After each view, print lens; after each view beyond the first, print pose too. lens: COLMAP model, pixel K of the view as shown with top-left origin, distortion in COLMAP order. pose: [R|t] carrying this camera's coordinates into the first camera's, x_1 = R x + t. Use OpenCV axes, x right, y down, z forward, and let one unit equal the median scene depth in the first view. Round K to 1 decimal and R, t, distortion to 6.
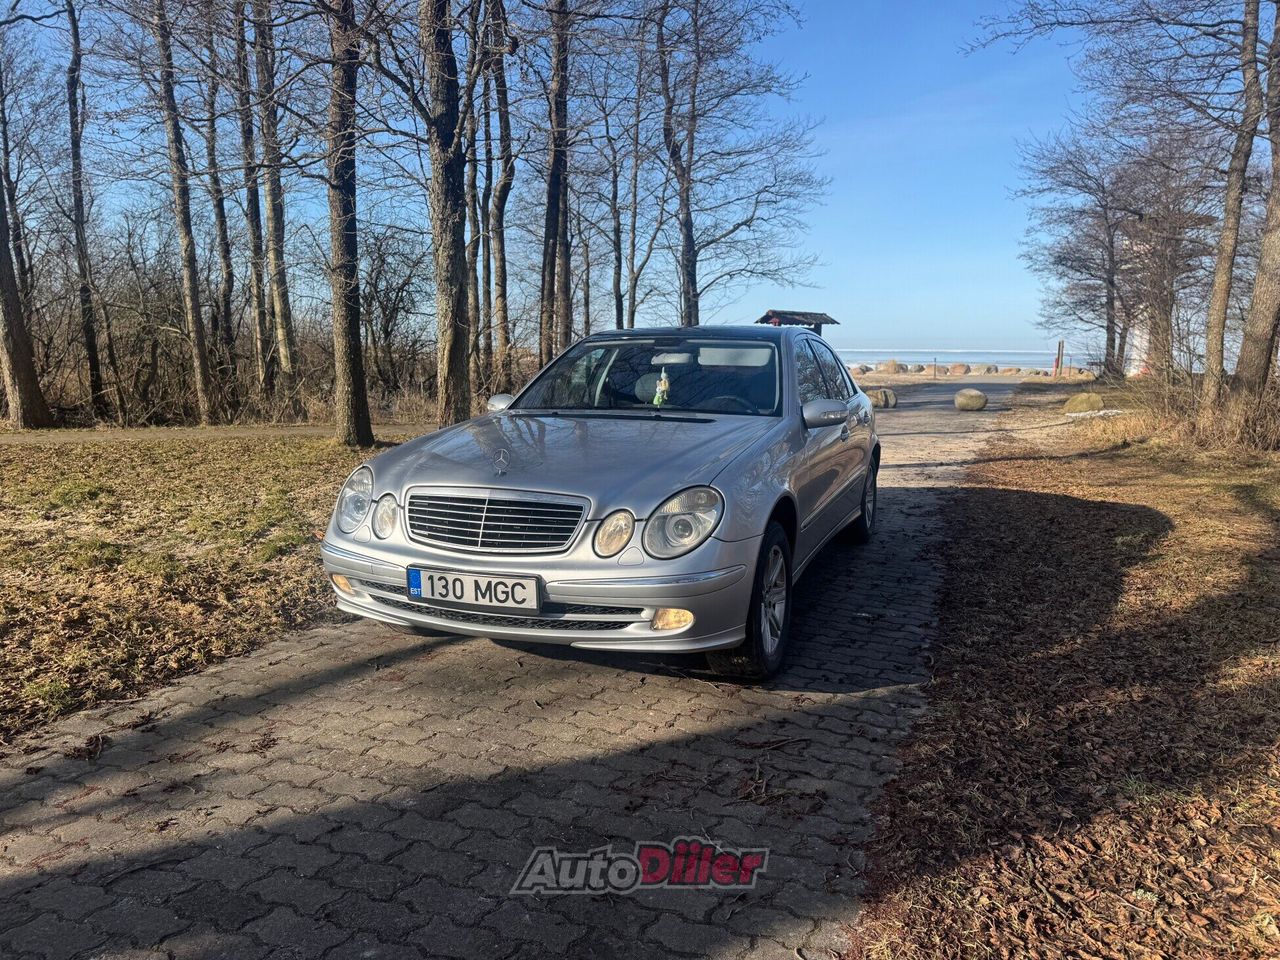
lens RADIAL K [[904.7, 0, 640.0], [0, 904.7, 480.0], [0, 0, 1]] dist [-0.008816, -0.002647]
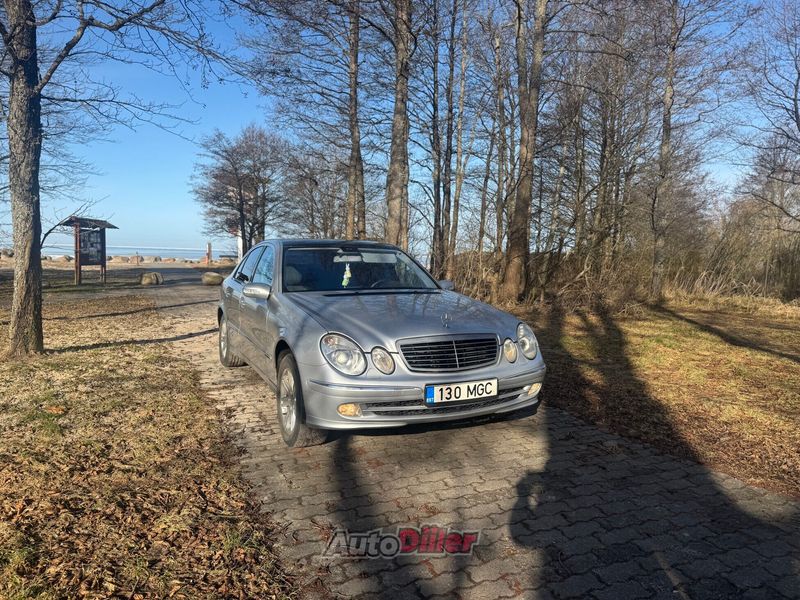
lens RADIAL K [[558.4, 0, 400.0], [0, 558.4, 300.0], [0, 0, 1]] dist [0.002103, -0.000744]
pose [[0.695351, -0.049697, 0.716950, -1.027566], [0.084330, 0.996357, -0.012725, -0.053139], [-0.713705, 0.069308, 0.697009, 0.308633]]
